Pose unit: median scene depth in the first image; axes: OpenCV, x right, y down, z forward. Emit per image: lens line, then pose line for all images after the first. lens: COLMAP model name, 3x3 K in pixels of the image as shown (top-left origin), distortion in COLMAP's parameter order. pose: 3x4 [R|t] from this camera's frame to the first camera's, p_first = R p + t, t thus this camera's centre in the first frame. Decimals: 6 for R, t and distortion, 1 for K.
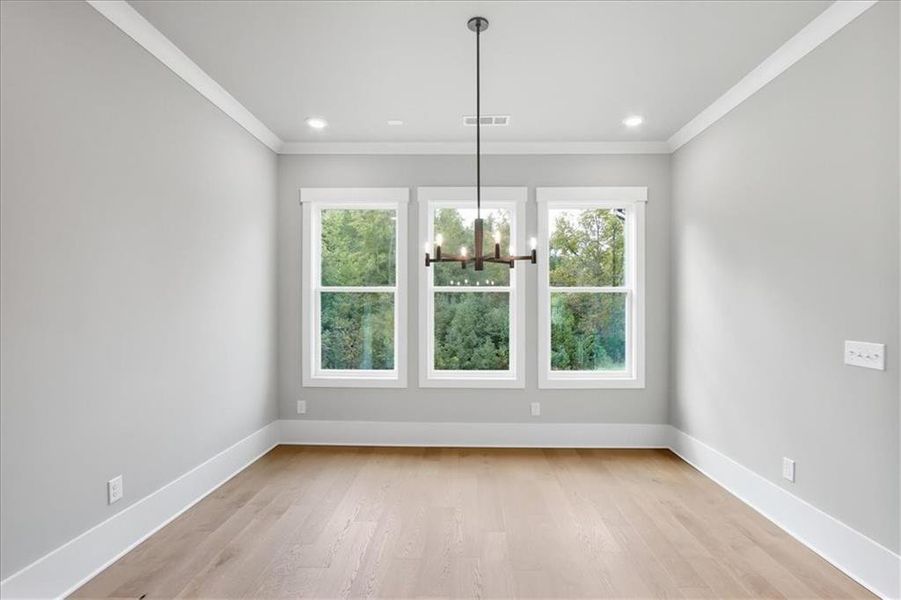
lens RADIAL K [[354.1, 0, 450.5], [0, 354.1, 322.6], [0, 0, 1]] dist [-0.000507, 0.000041]
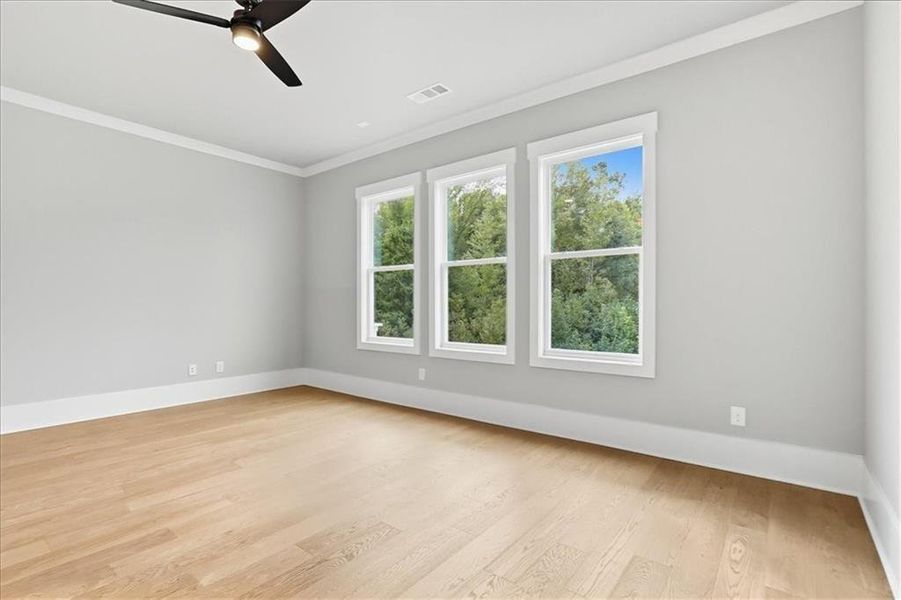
lens RADIAL K [[434.6, 0, 450.6], [0, 434.6, 305.7], [0, 0, 1]] dist [0.001259, 0.000514]
pose [[0.795260, -0.003152, -0.606261, 0.726876], [0.019489, 0.999603, 0.020367, 0.002582], [0.605956, -0.028012, 0.795005, -0.009805]]
